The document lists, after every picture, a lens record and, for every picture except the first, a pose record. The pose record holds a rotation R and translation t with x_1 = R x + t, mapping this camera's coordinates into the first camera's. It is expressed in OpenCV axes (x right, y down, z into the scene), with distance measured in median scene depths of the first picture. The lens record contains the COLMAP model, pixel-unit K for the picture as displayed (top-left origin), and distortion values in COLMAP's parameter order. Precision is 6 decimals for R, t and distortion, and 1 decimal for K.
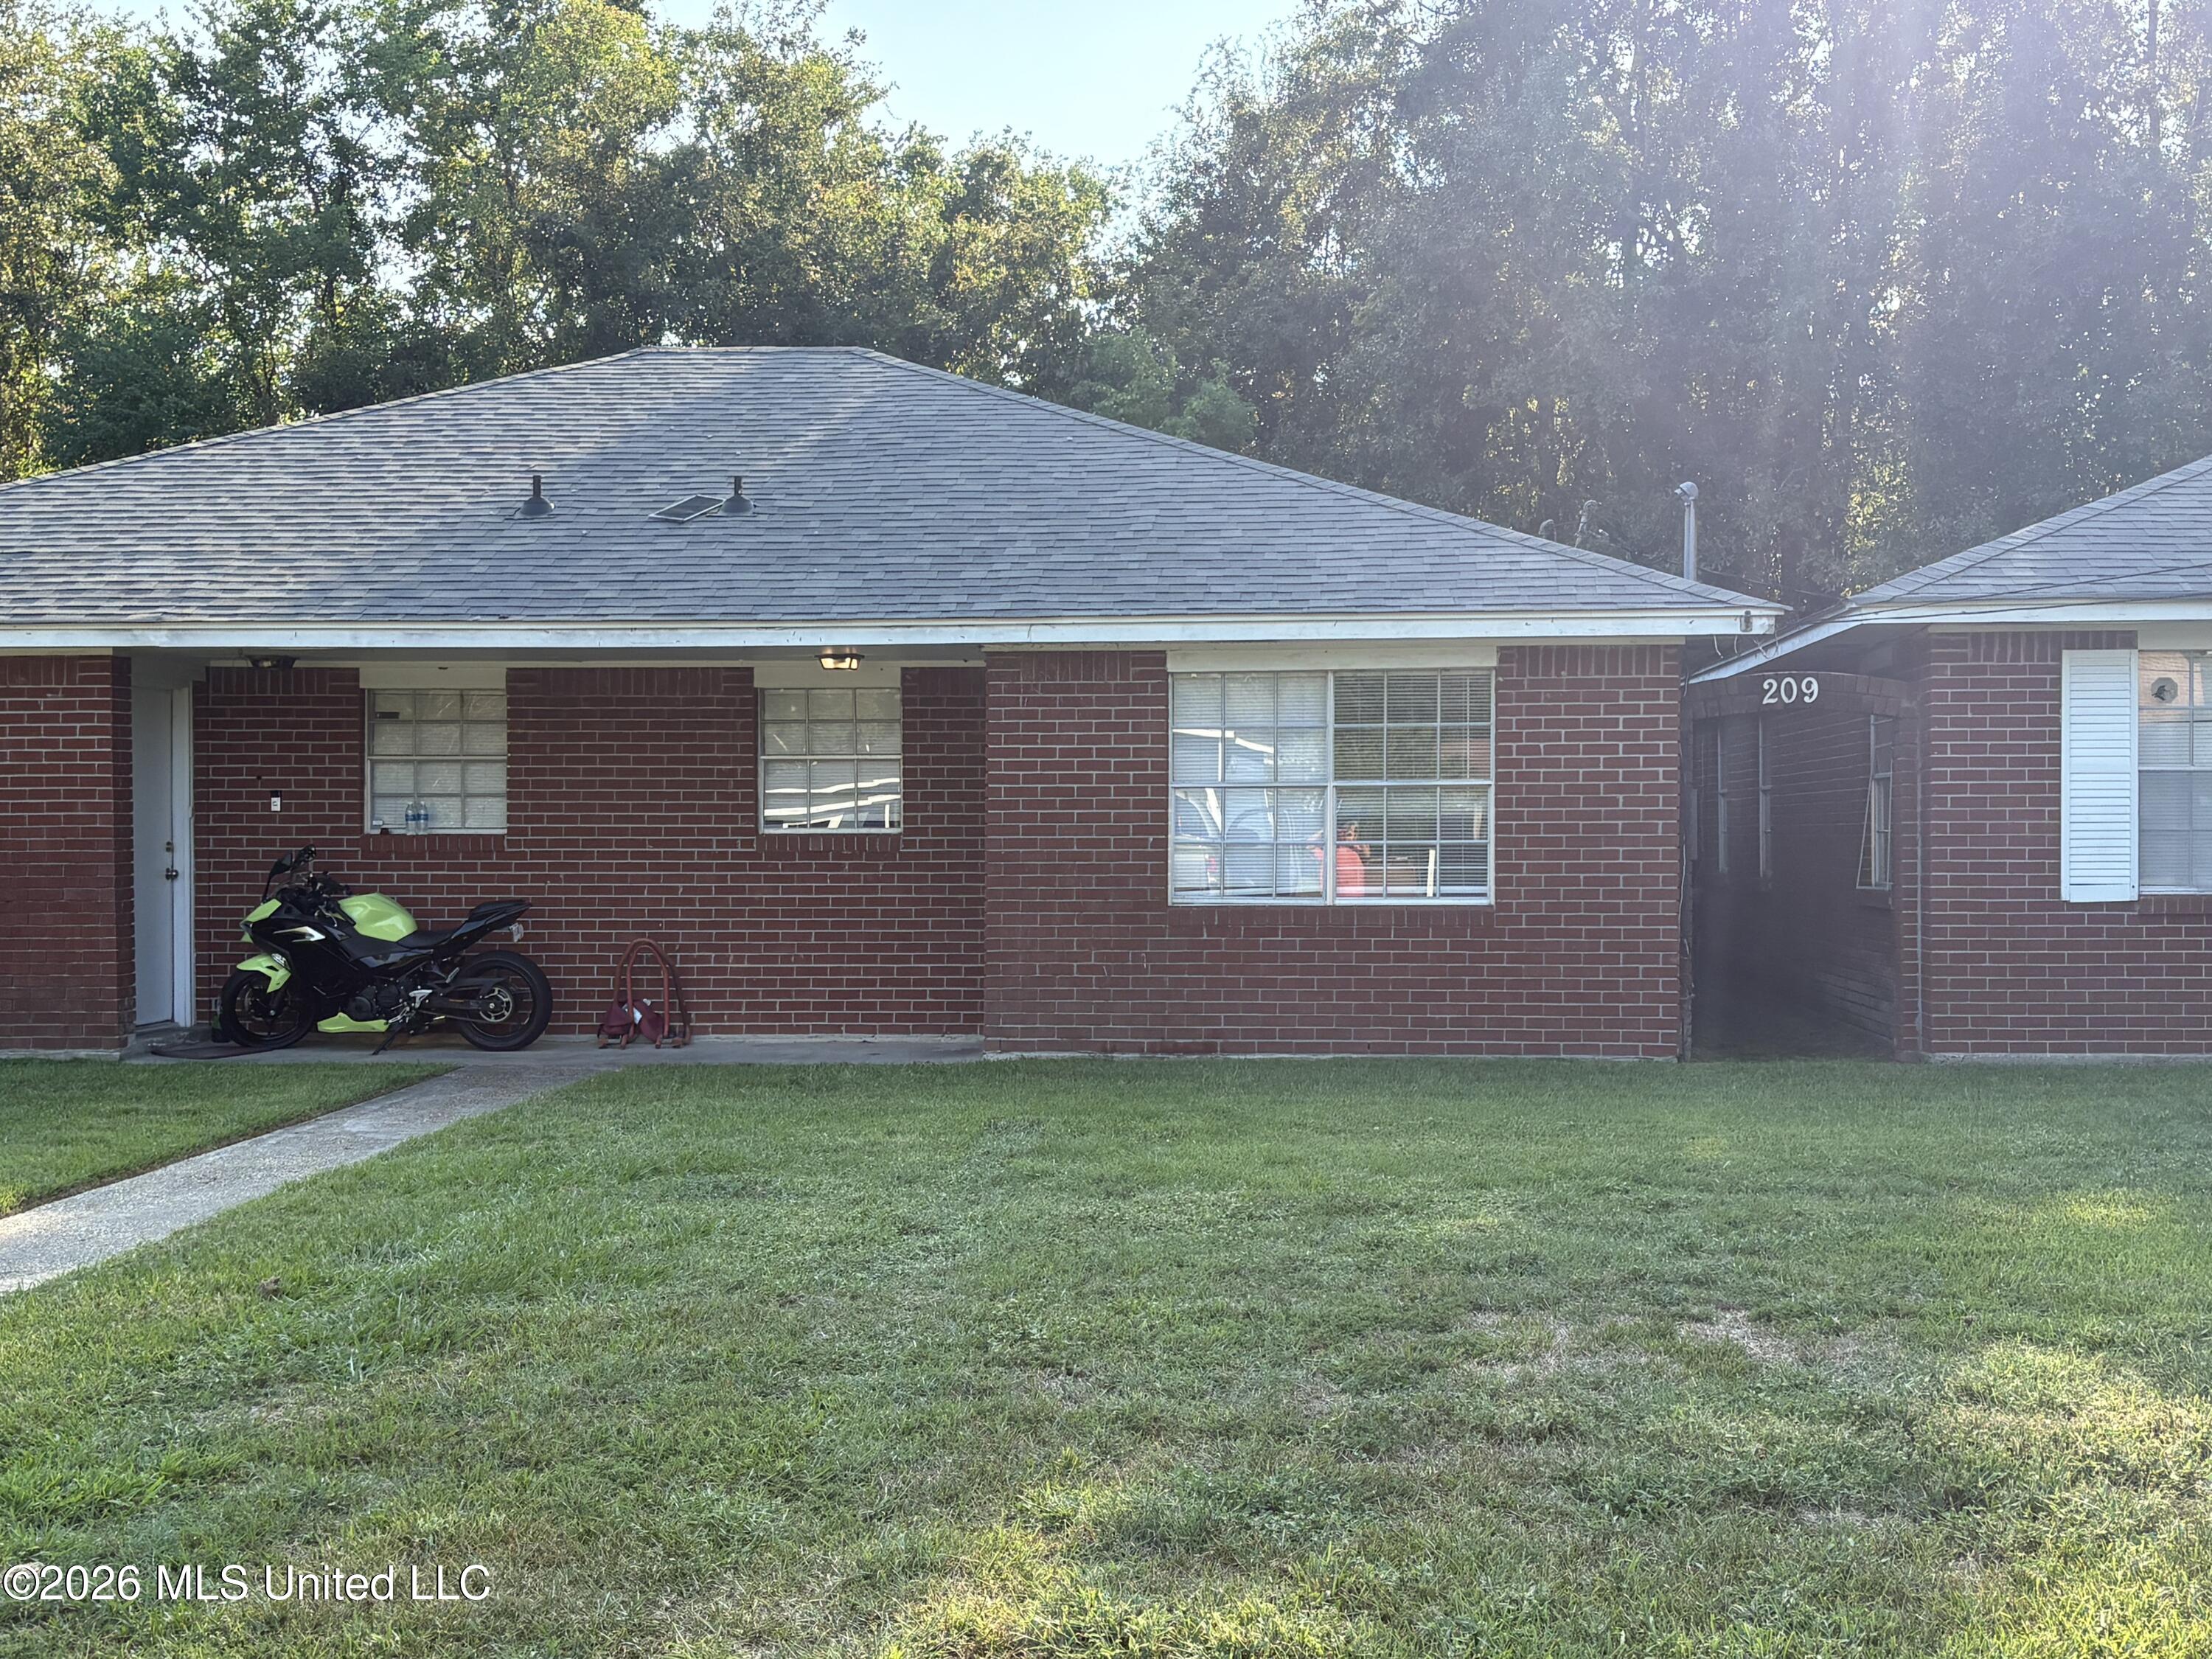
lens RADIAL K [[2717.0, 0, 1107.0], [0, 2717.0, 832.8], [0, 0, 1]] dist [0.170780, -0.515261]
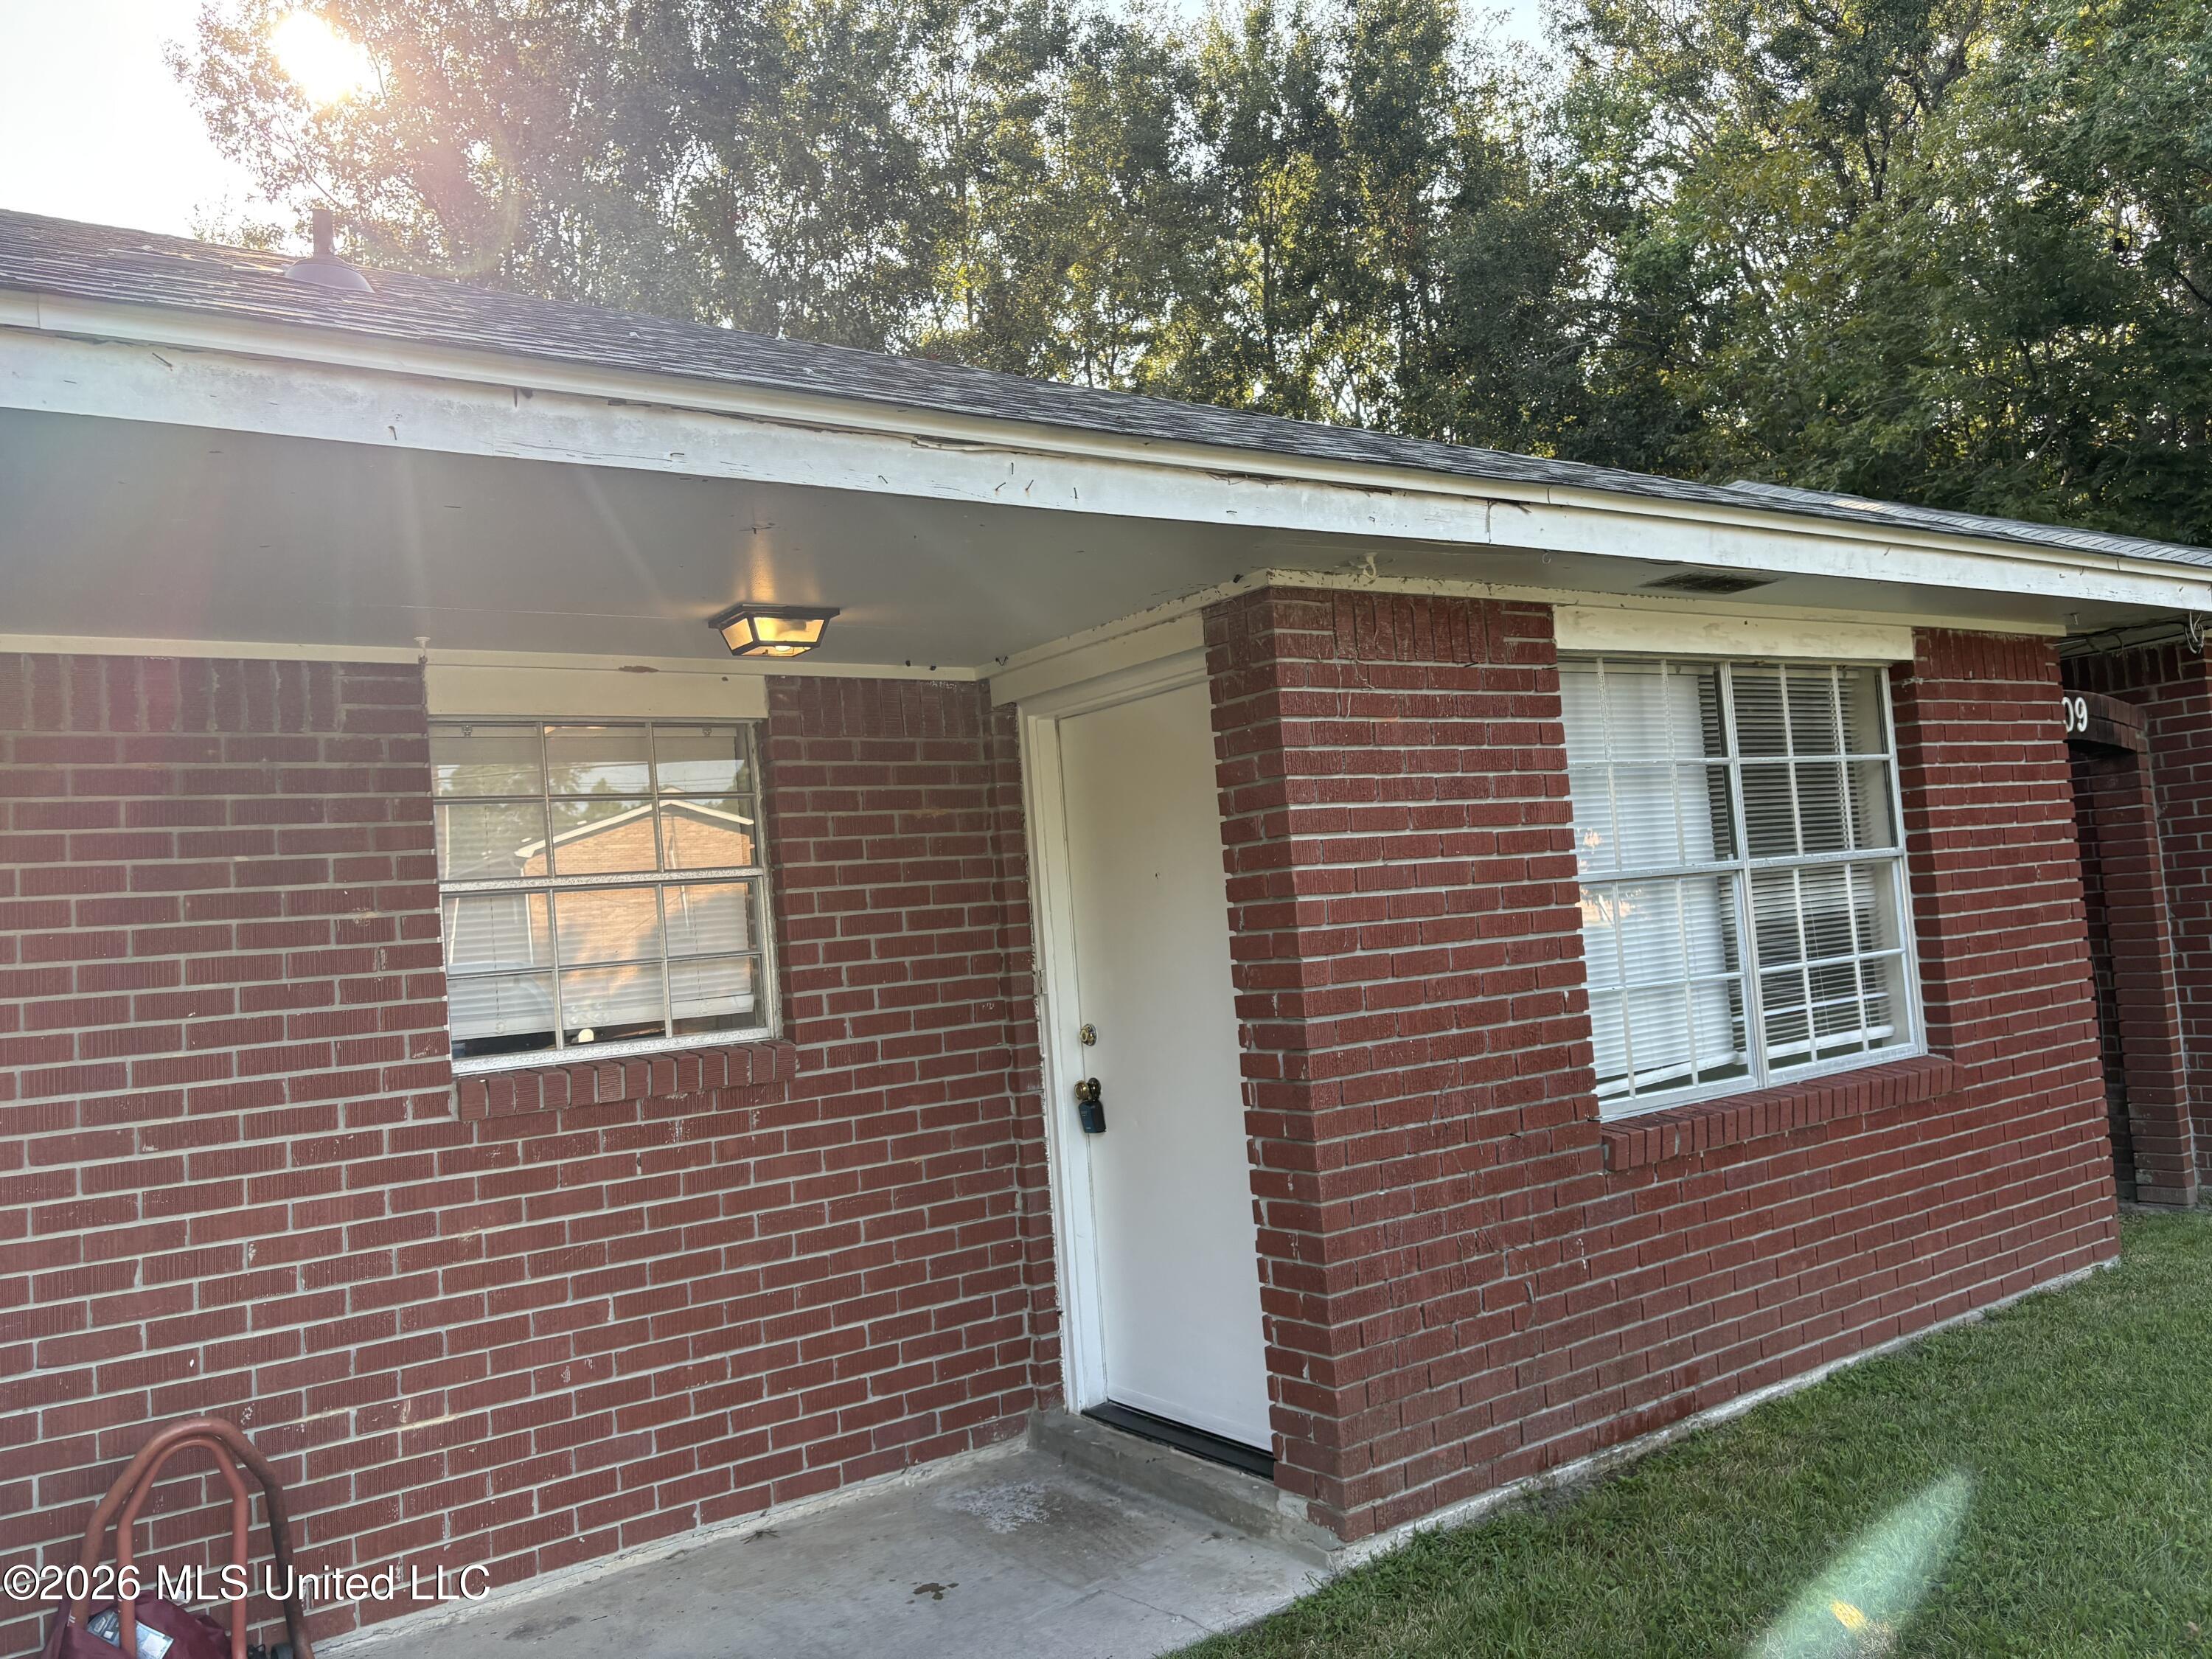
lens RADIAL K [[1660.7, 0, 1106.0], [0, 1660.7, 829.5], [0, 0, 1]] dist [0.001371, 0.002398]
pose [[0.769712, -0.023357, 0.637964, -0.219056], [0.077733, 0.995324, -0.057346, -0.015101], [-0.633641, 0.093731, 0.767928, 0.782418]]
